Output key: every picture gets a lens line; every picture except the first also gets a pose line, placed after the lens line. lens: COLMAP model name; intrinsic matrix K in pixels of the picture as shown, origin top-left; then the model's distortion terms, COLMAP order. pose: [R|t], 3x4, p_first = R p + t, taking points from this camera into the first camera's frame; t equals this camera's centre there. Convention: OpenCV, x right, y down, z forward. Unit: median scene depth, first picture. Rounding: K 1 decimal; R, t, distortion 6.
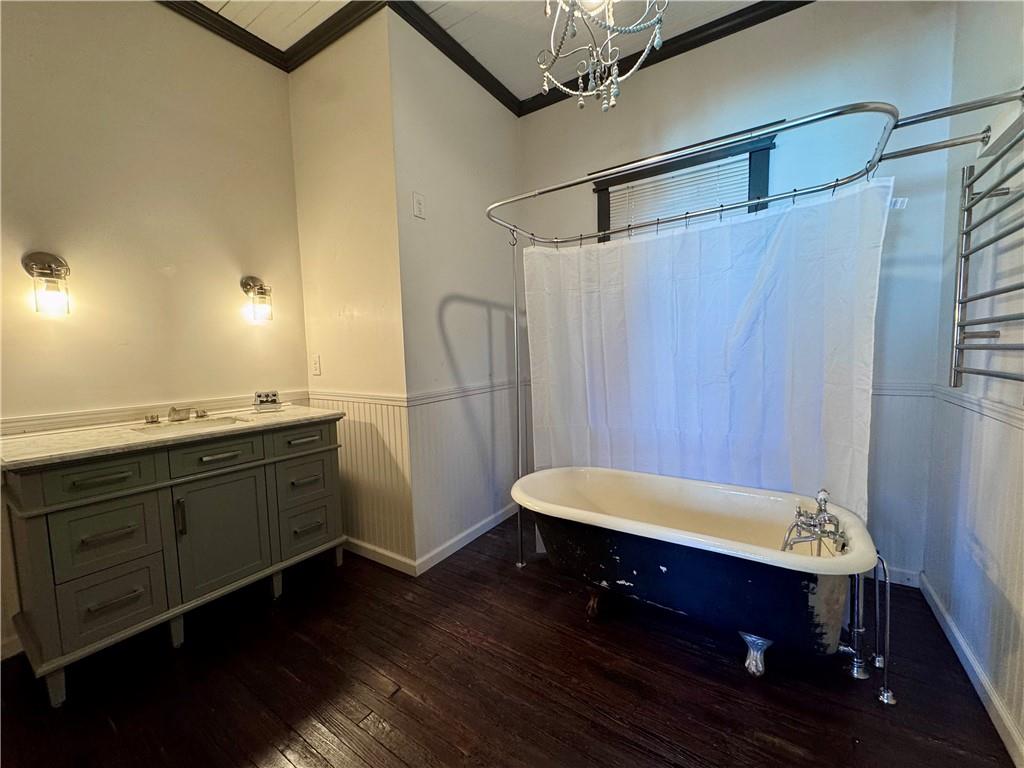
lens RADIAL K [[407.5, 0, 514.0], [0, 407.5, 384.8], [0, 0, 1]] dist [-0.004485, 0.000551]
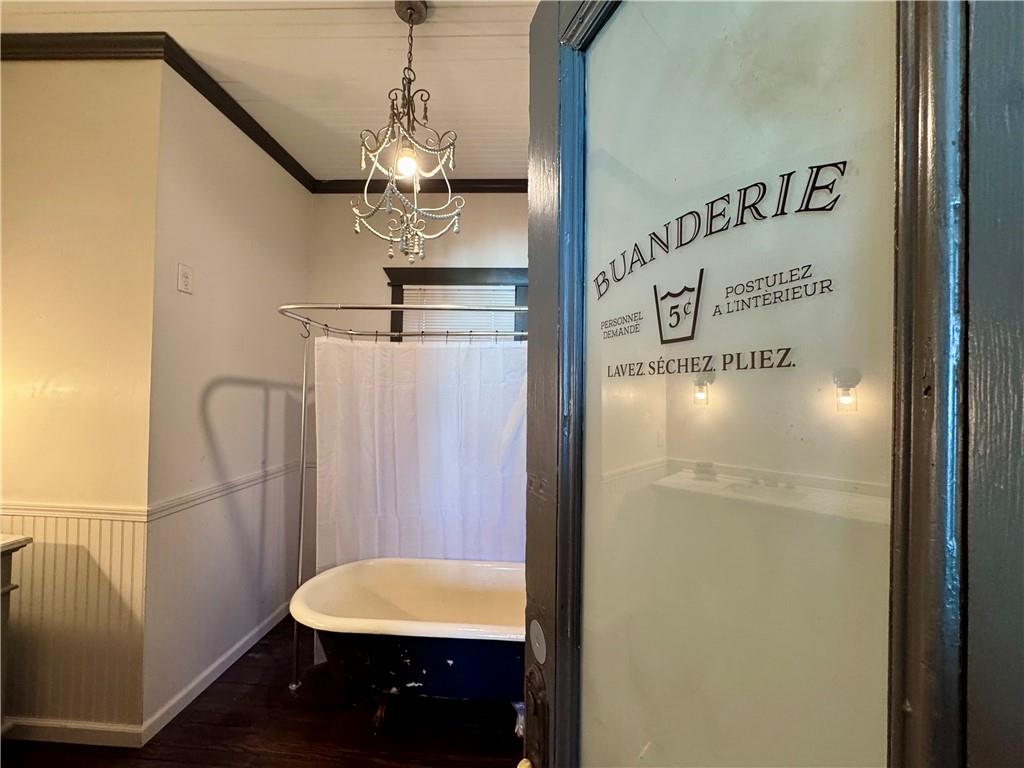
lens RADIAL K [[407.5, 0, 511.4], [0, 407.5, 384.9], [0, 0, 1]] dist [-0.004485, 0.000551]
pose [[0.863633, 0.051589, 0.501474, -0.058245], [-0.000595, 0.994854, -0.101320, -0.134102], [-0.504121, 0.087205, 0.859219, -0.067481]]
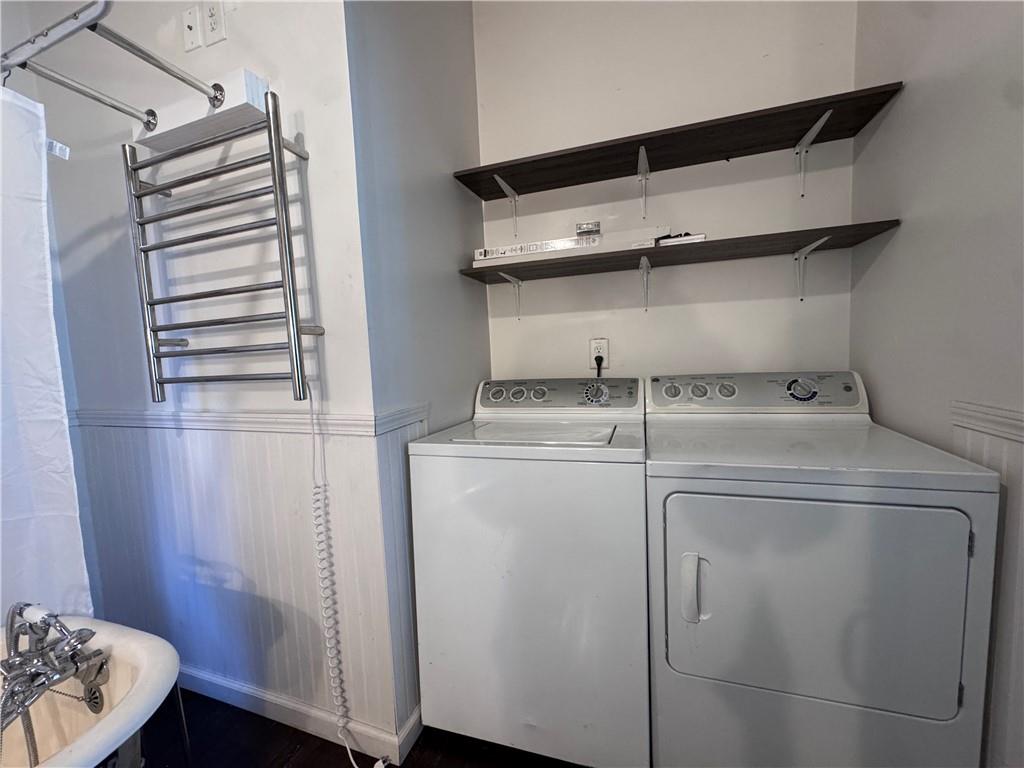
lens RADIAL K [[407.5, 0, 514.5], [0, 407.5, 384.2], [0, 0, 1]] dist [-0.004485, 0.000551]
pose [[-0.261224, -0.036172, 0.964600, 0.039808], [0.133554, 0.988332, 0.073229, 0.004139], [-0.955995, 0.147955, -0.253345, 0.329229]]
